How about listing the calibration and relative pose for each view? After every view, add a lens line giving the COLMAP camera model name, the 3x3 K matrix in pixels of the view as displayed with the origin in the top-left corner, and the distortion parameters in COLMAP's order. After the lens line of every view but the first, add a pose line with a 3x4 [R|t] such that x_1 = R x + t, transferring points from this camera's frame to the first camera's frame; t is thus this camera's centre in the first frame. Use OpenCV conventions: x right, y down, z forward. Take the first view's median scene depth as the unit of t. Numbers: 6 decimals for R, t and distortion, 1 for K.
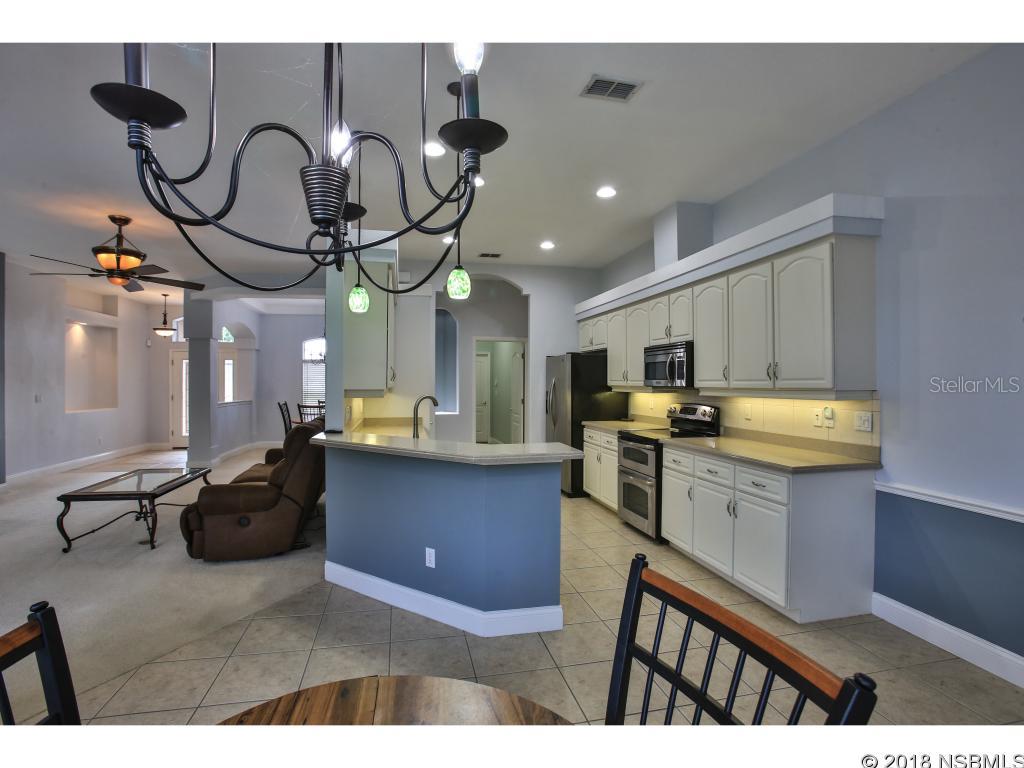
lens RADIAL K [[496.2, 0, 512.0], [0, 496.2, 384.0], [0, 0, 1]] dist [-0.075785, 0.026328]
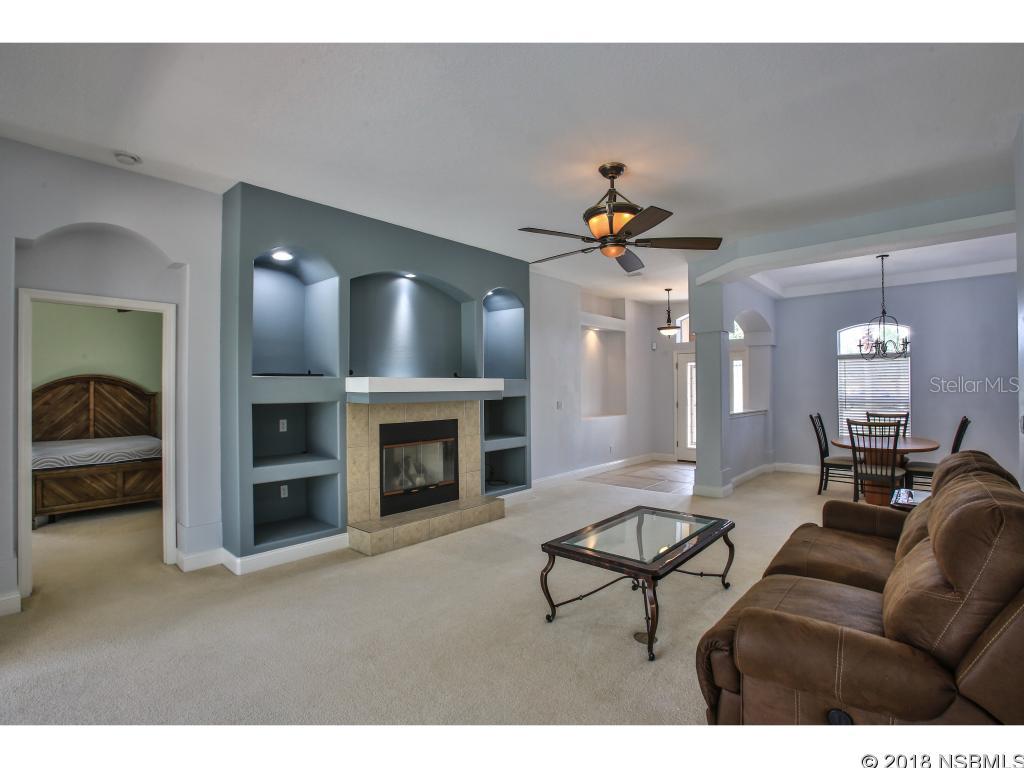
lens RADIAL K [[498.1, 0, 502.7], [0, 498.1, 382.4], [0, 0, 1]] dist [-0.076382, 0.033177]
pose [[0.581521, -0.014217, -0.813407, -0.282375], [0.004394, 0.999888, -0.014335, -0.002577], [0.813519, 0.004762, 0.581519, 0.384399]]
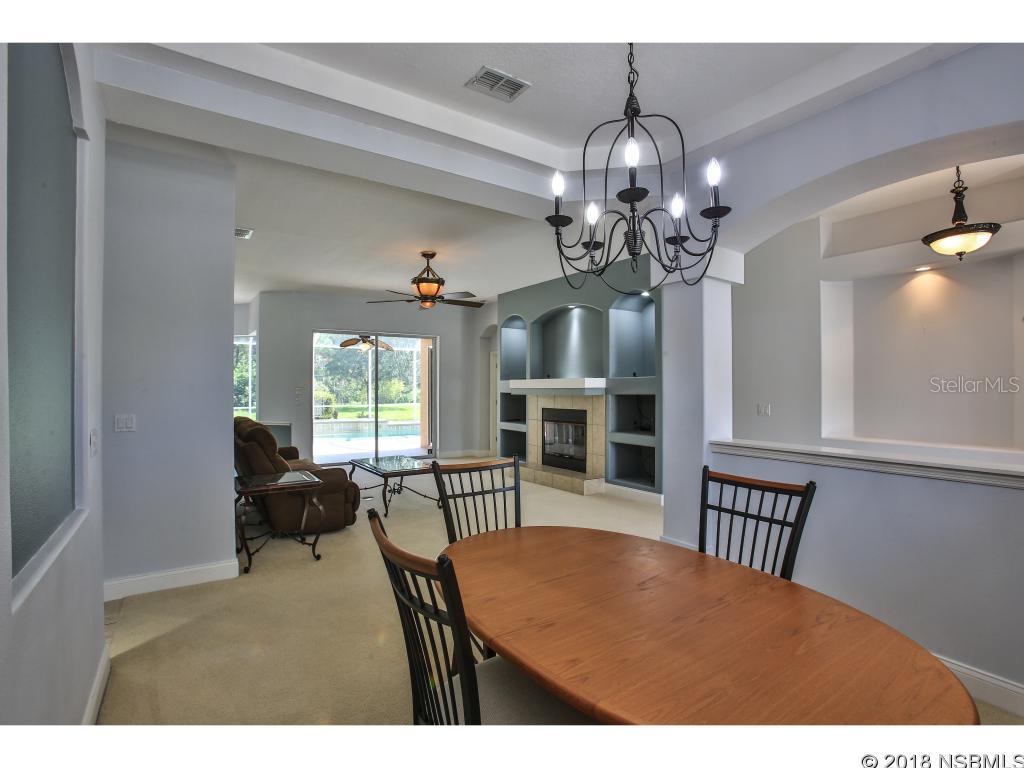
lens RADIAL K [[498.1, 0, 502.7], [0, 498.1, 382.4], [0, 0, 1]] dist [-0.076382, 0.033177]
pose [[-0.932315, 0.000625, -0.361647, -0.505924], [0.003022, 0.999977, -0.006061, -0.007519], [0.361635, -0.006744, -0.932295, 2.108632]]
